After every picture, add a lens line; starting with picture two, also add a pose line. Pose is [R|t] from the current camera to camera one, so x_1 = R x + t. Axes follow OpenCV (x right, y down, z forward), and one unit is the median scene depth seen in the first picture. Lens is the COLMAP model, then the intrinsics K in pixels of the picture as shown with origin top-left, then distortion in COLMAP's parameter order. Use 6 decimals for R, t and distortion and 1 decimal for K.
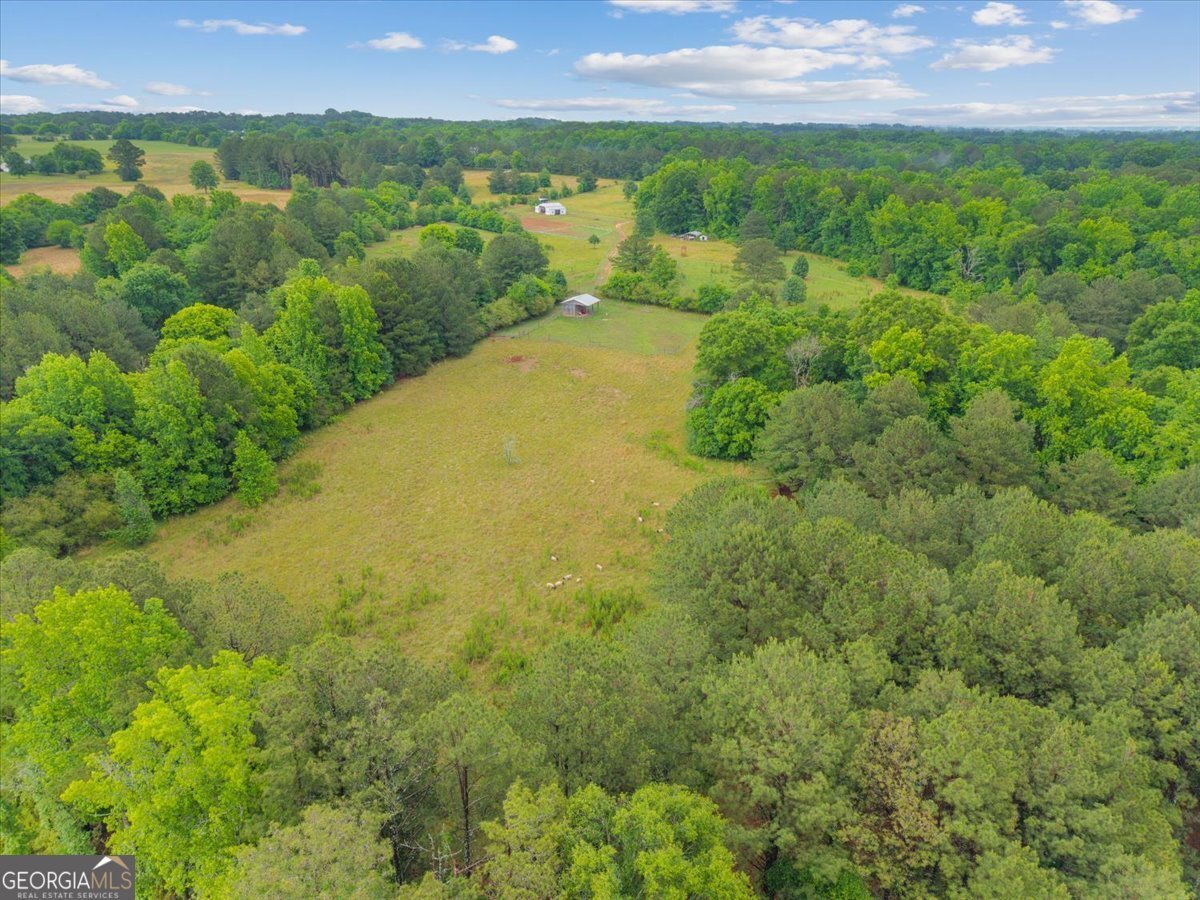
lens RADIAL K [[837.8, 0, 598.7], [0, 837.8, 454.9], [0, 0, 1]] dist [0.004715, -0.002485]
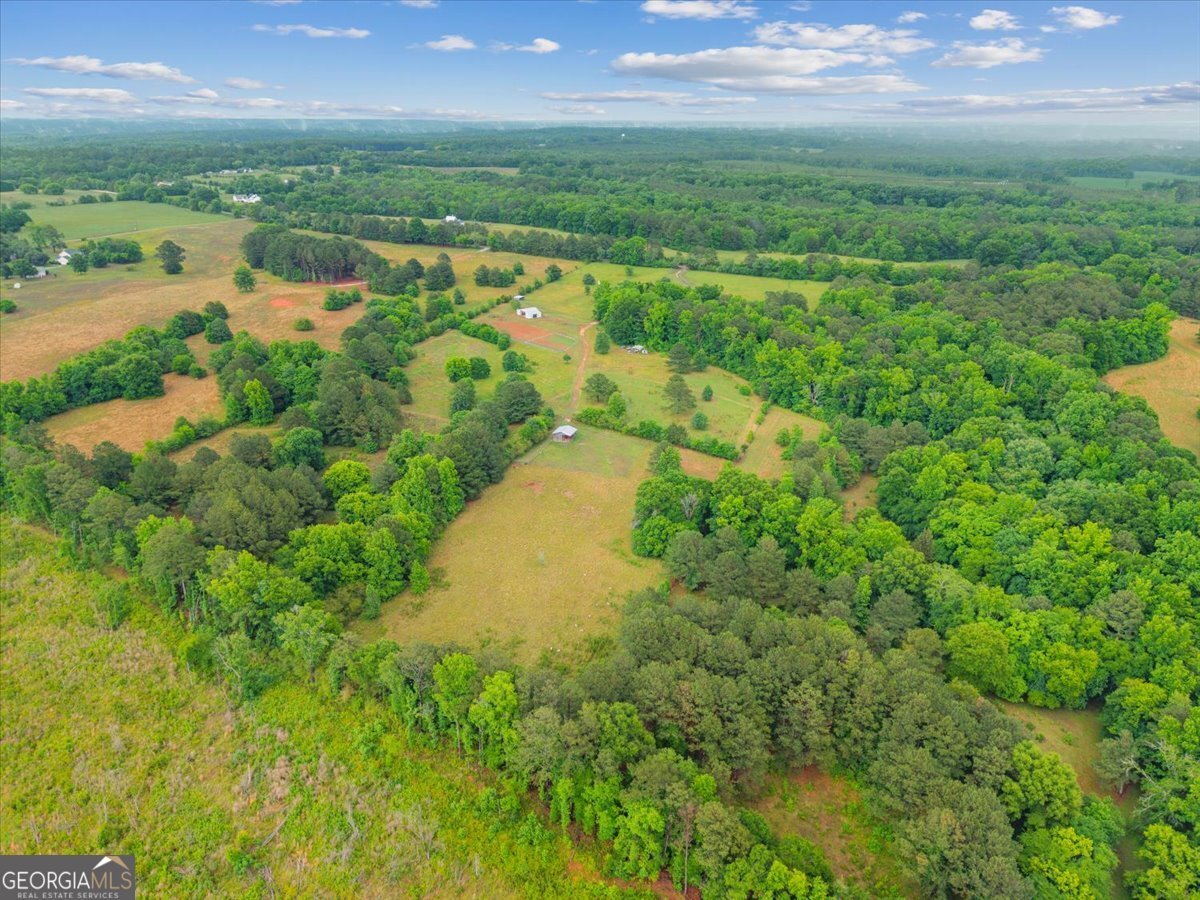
lens RADIAL K [[826.5, 0, 597.2], [0, 826.5, 447.0], [0, 0, 1]] dist [0.087579, -0.163941]
pose [[0.998495, -0.023340, 0.049622, -0.051156], [0.023396, 0.999726, -0.000540, -0.201509], [-0.049596, 0.001701, 0.998768, -0.730051]]
